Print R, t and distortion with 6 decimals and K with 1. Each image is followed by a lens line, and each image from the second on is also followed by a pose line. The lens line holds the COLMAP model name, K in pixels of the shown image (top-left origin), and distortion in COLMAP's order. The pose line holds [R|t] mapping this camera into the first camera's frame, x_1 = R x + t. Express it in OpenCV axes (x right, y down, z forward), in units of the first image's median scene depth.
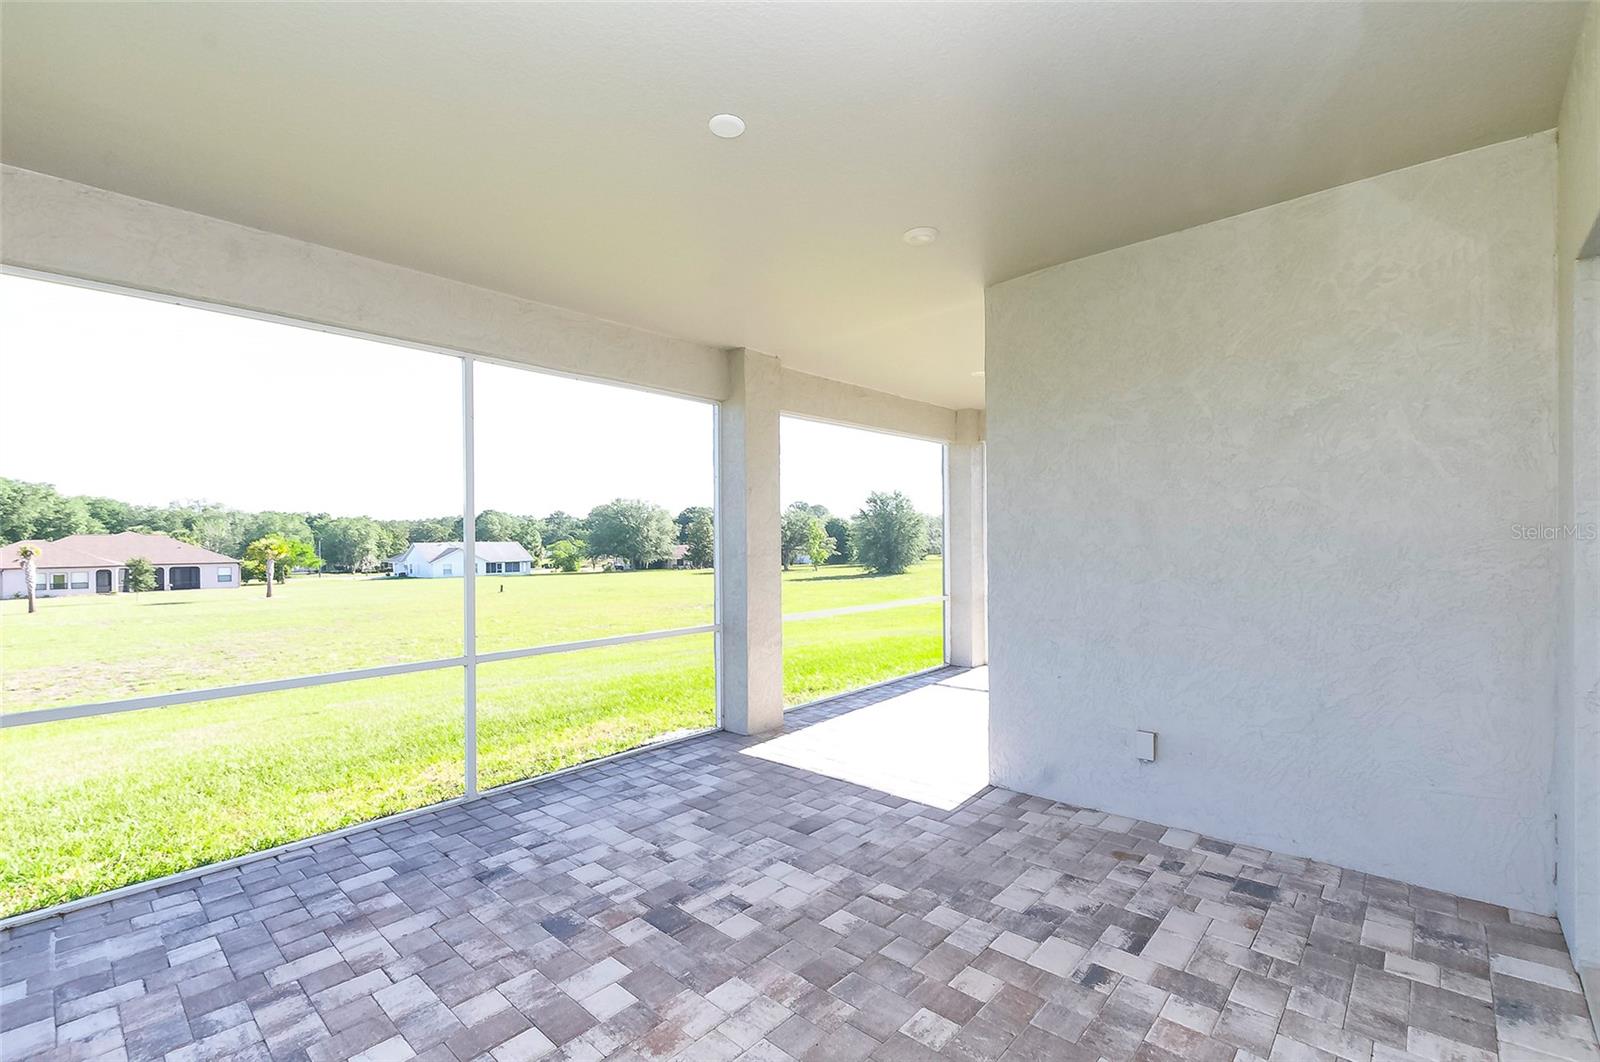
lens RADIAL K [[705.4, 0, 801.8], [0, 705.4, 536.6], [0, 0, 1]] dist [0.001900, -0.001268]
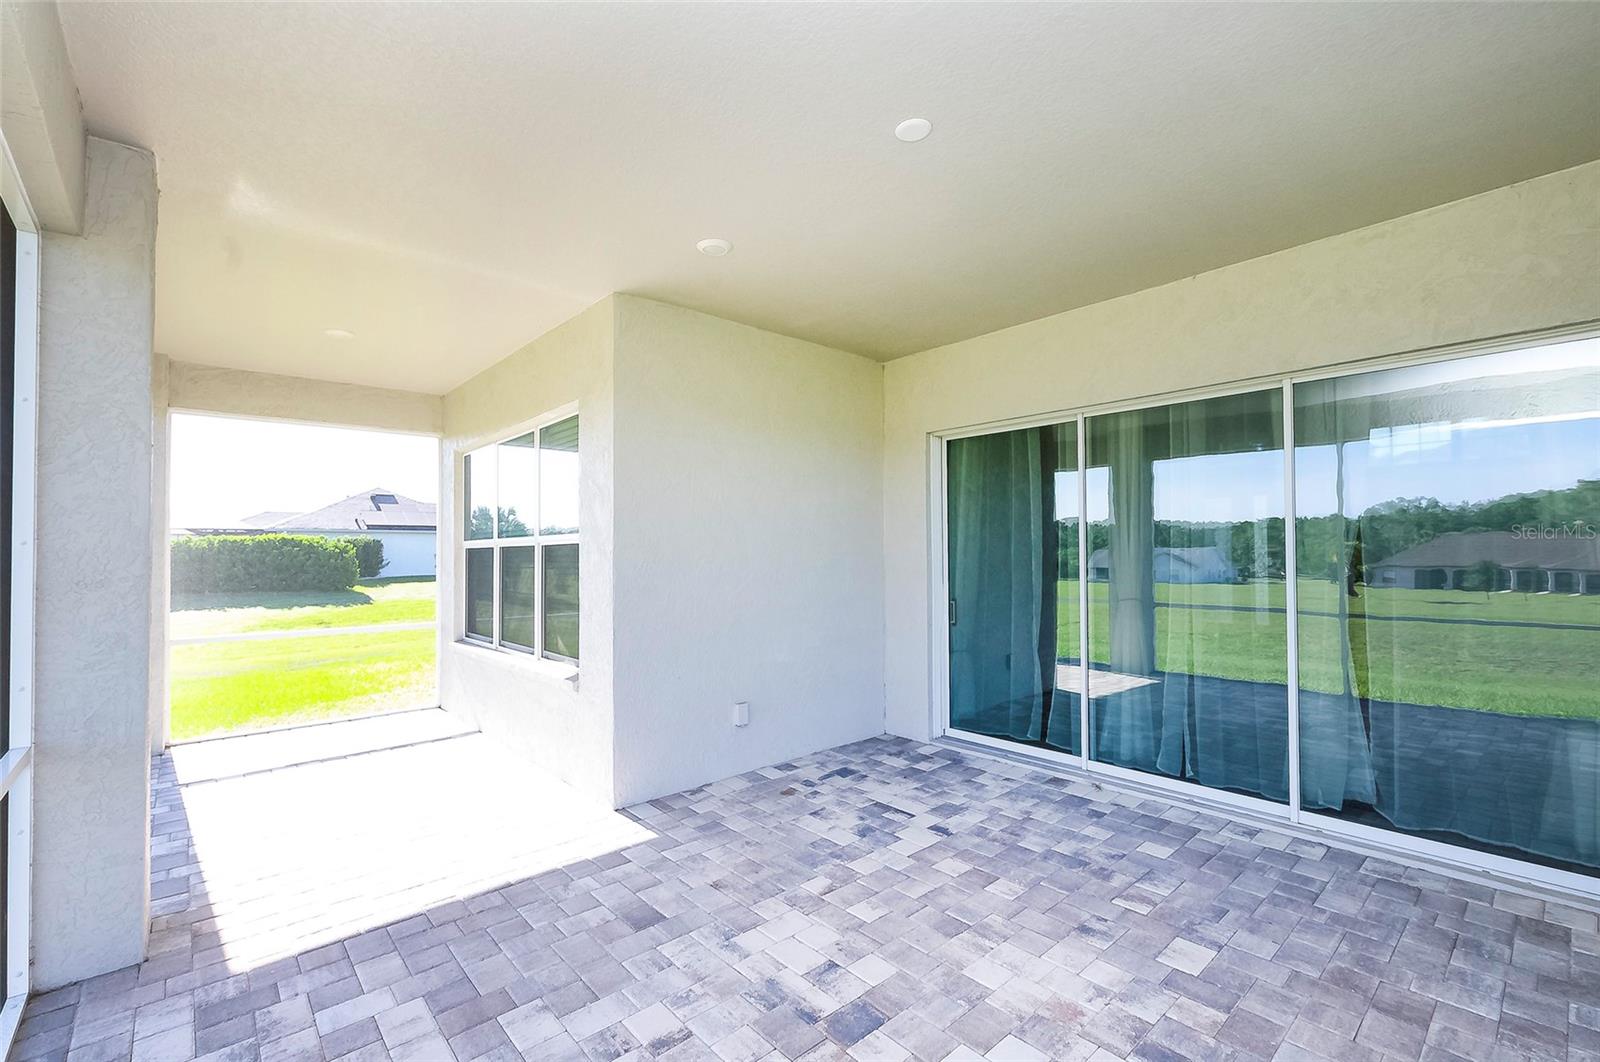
lens RADIAL K [[705.4, 0, 799.1], [0, 705.4, 539.5], [0, 0, 1]] dist [0.001900, -0.001268]
pose [[0.081936, 0.030178, 0.996181, -0.930410], [-0.004033, 0.999543, -0.029948, 0.016363], [-0.996629, -0.001564, 0.082020, 0.919381]]
